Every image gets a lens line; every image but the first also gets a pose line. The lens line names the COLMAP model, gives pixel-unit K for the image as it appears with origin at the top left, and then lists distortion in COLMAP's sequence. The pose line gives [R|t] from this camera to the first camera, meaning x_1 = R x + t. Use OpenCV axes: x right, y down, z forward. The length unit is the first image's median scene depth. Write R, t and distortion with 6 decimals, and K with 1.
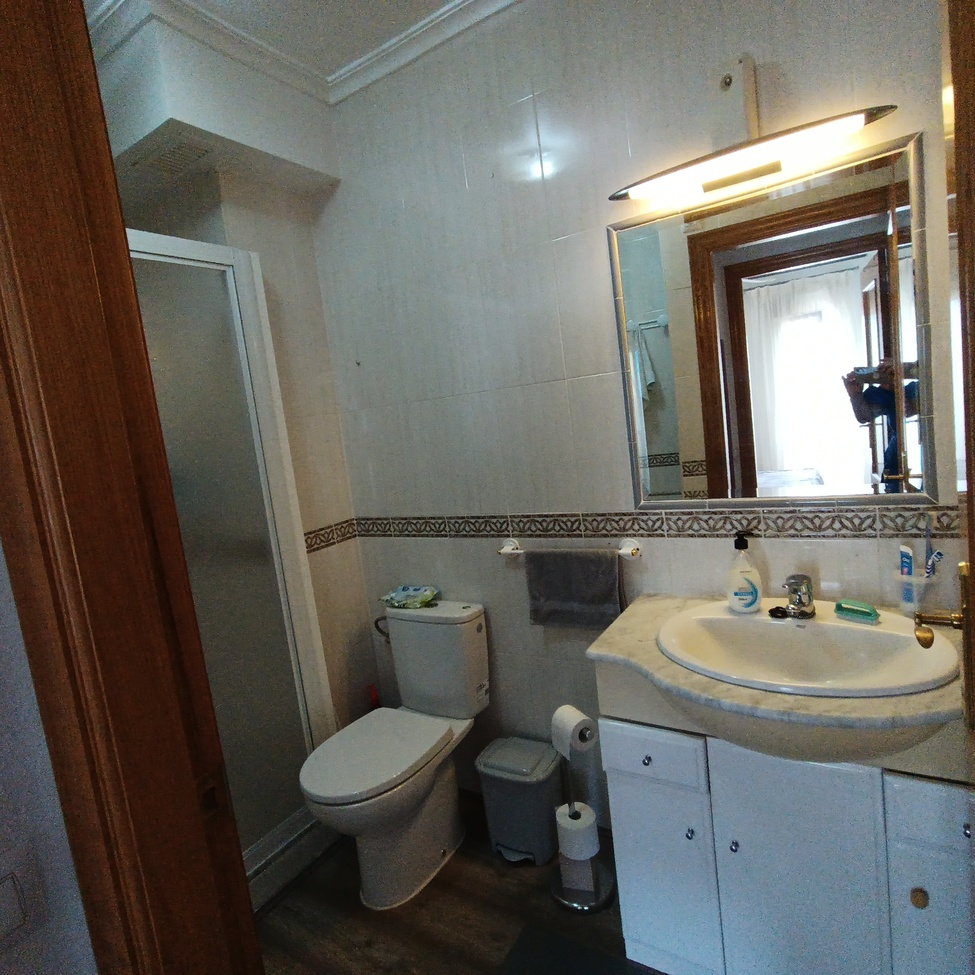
lens RADIAL K [[592.3, 0, 490.1], [0, 592.3, 492.1], [0, 0, 1]] dist [-0.030257, 0.019479]
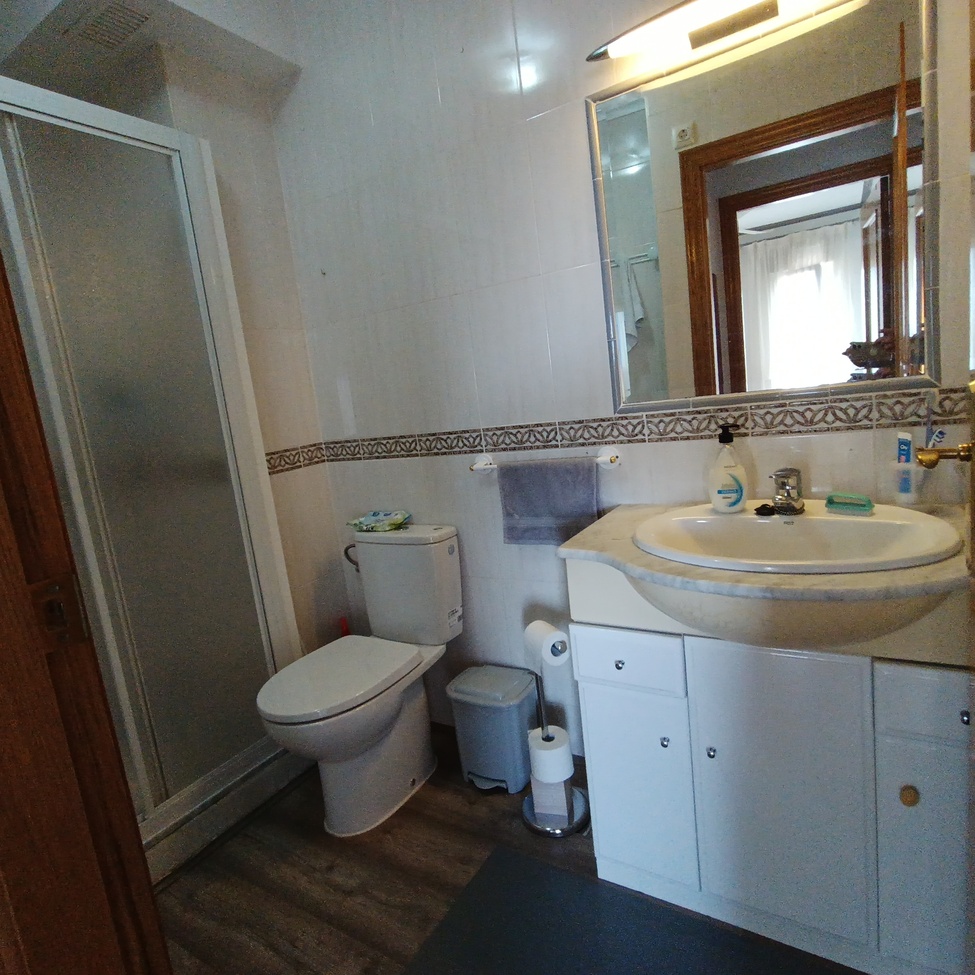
lens RADIAL K [[592.3, 0, 489.4], [0, 592.3, 494.3], [0, 0, 1]] dist [-0.030257, 0.019479]
pose [[0.999979, 0.001521, 0.006253, 0.039580], [-0.001760, 0.999264, 0.038318, 0.111823], [-0.006190, -0.038328, 0.999246, 0.060738]]
